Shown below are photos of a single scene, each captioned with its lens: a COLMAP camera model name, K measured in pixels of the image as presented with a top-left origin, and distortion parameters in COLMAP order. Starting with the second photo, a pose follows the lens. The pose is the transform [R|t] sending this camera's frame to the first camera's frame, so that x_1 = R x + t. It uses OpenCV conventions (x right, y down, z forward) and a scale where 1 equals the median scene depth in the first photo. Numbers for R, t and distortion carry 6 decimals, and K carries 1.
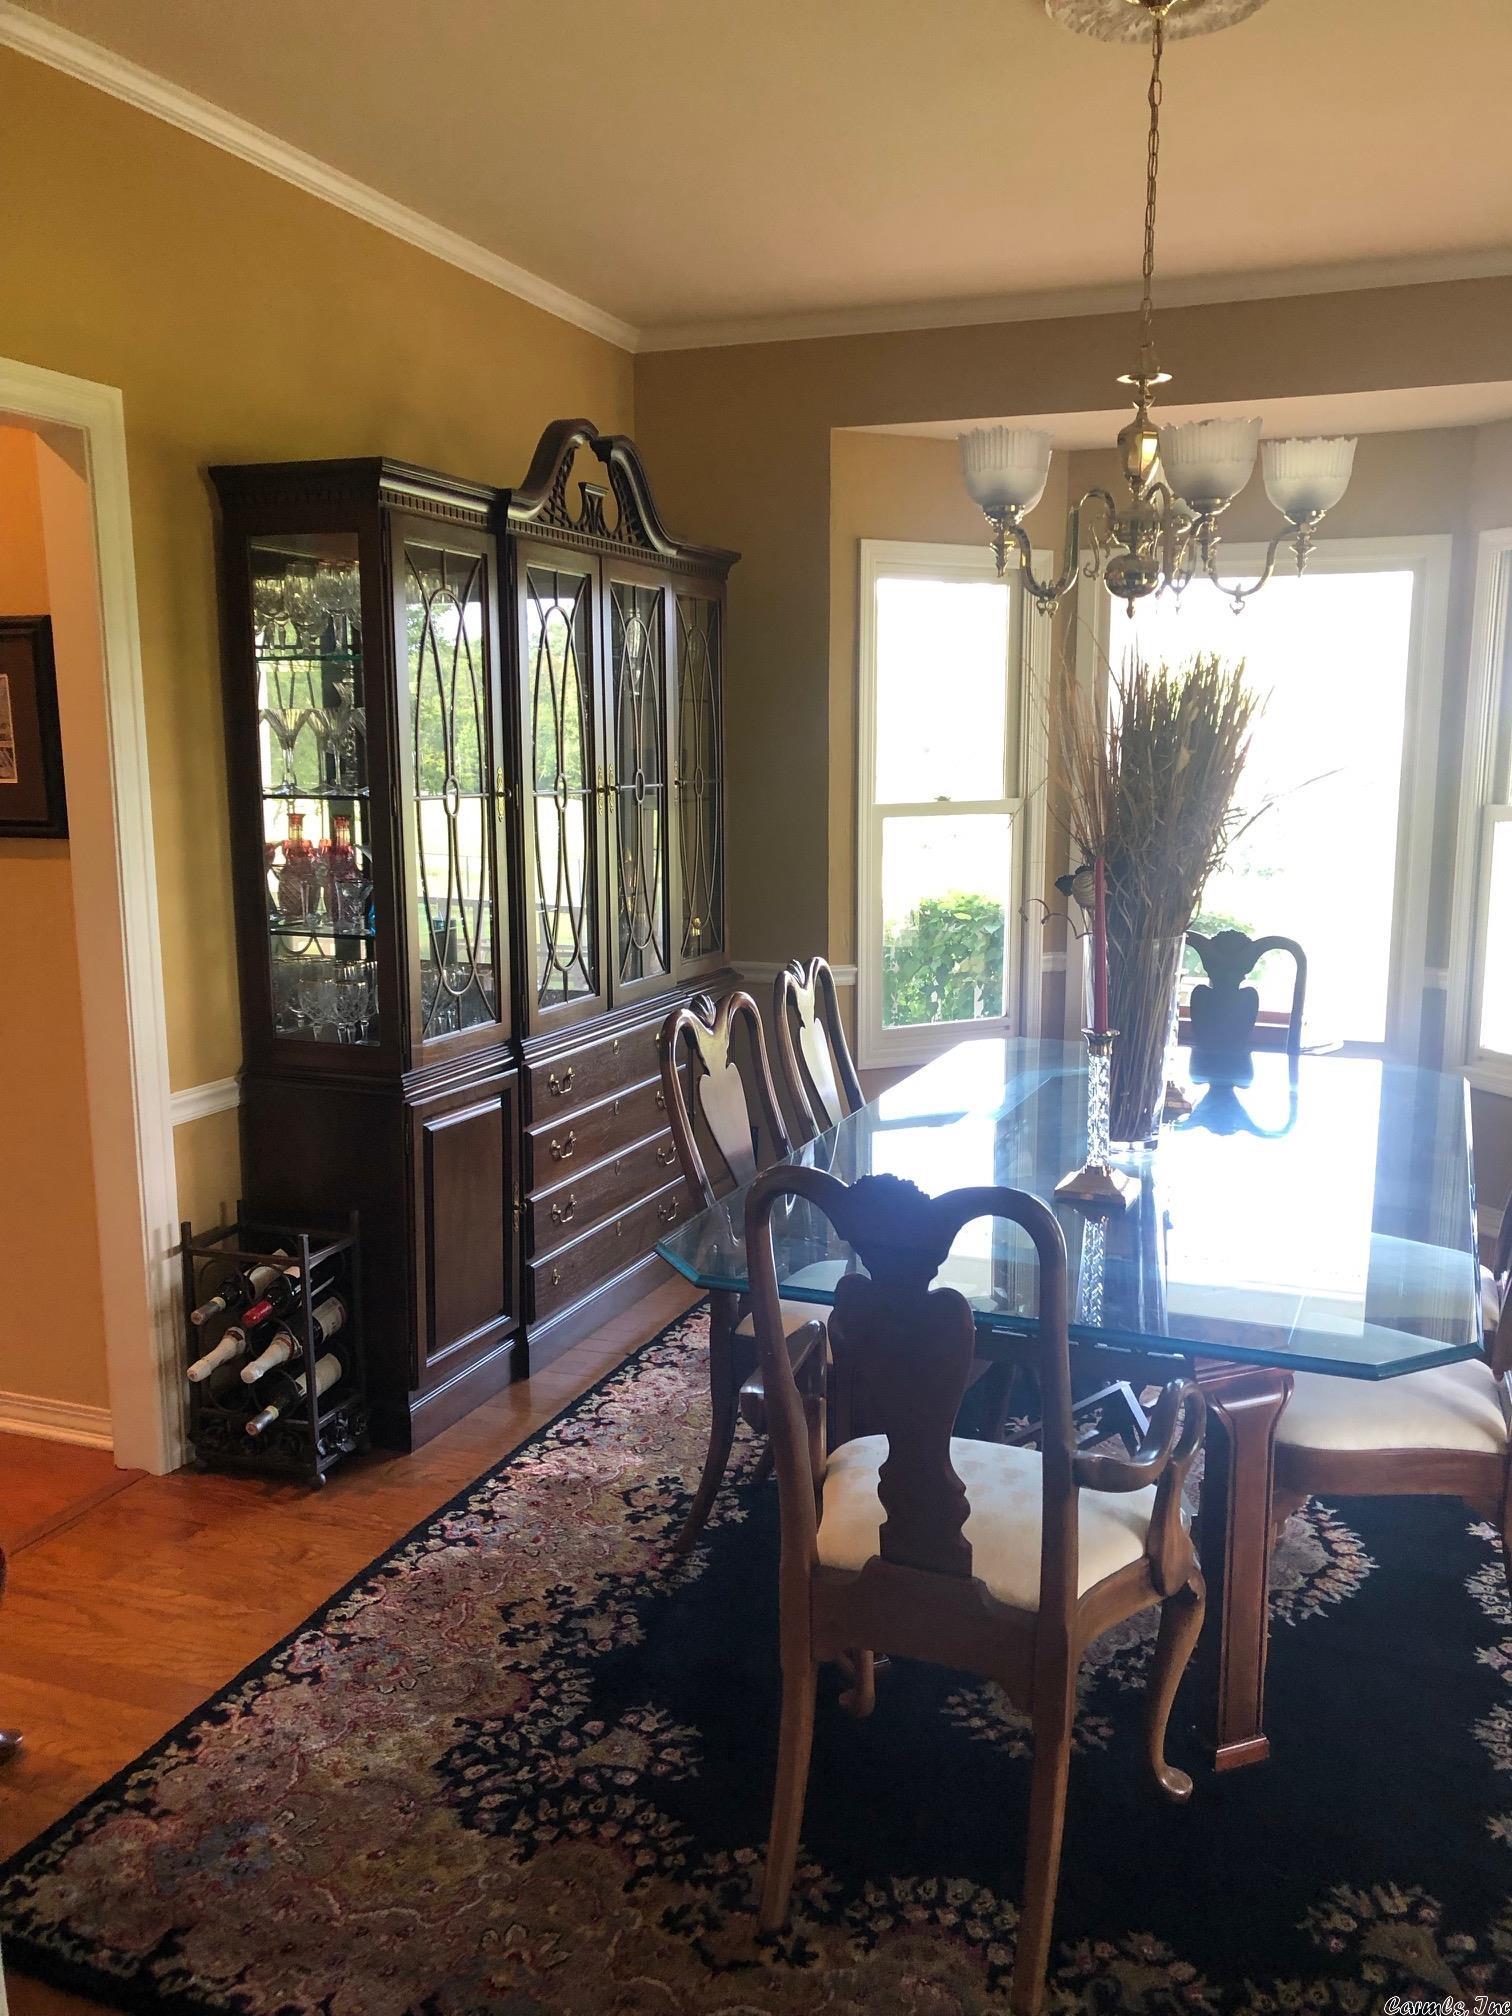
lens RADIAL K [[1650.4, 0, 756.0], [0, 1650.4, 1008.0], [0, 0, 1]] dist [0.011492, 0.006378]
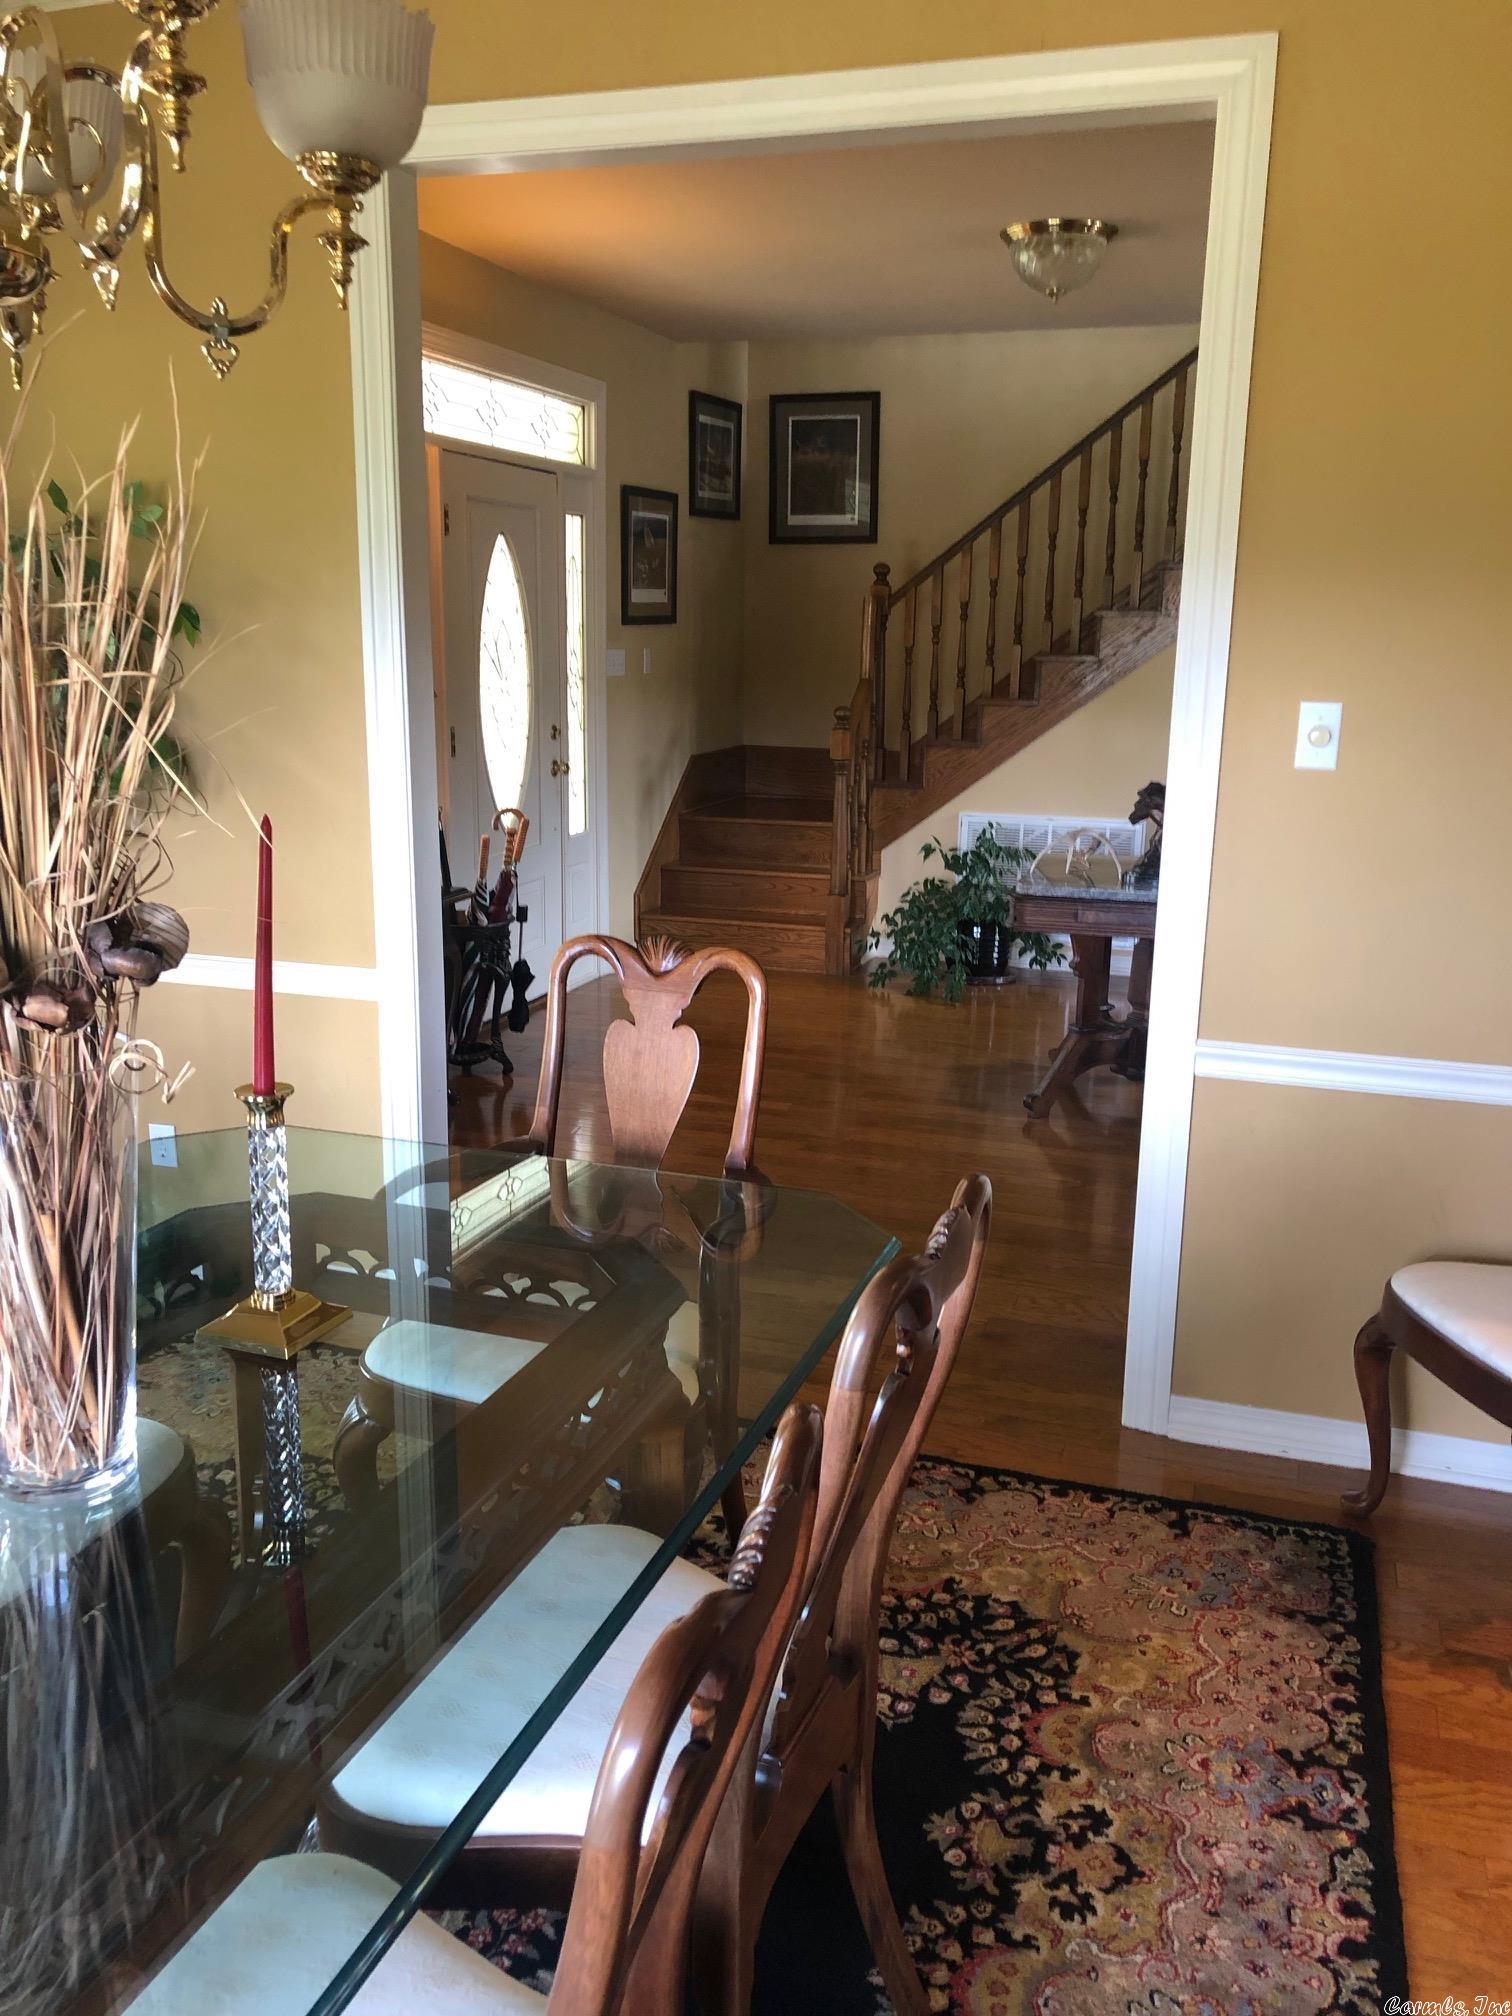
lens RADIAL K [[1650.4, 0, 756.0], [0, 1650.4, 1008.0], [0, 0, 1]] dist [0.011492, 0.006378]
pose [[-0.998660, -0.002582, -0.051694, 0.055467], [-0.022343, 0.922408, 0.385570, -0.284776], [0.046687, 0.386208, -0.921230, 1.686191]]
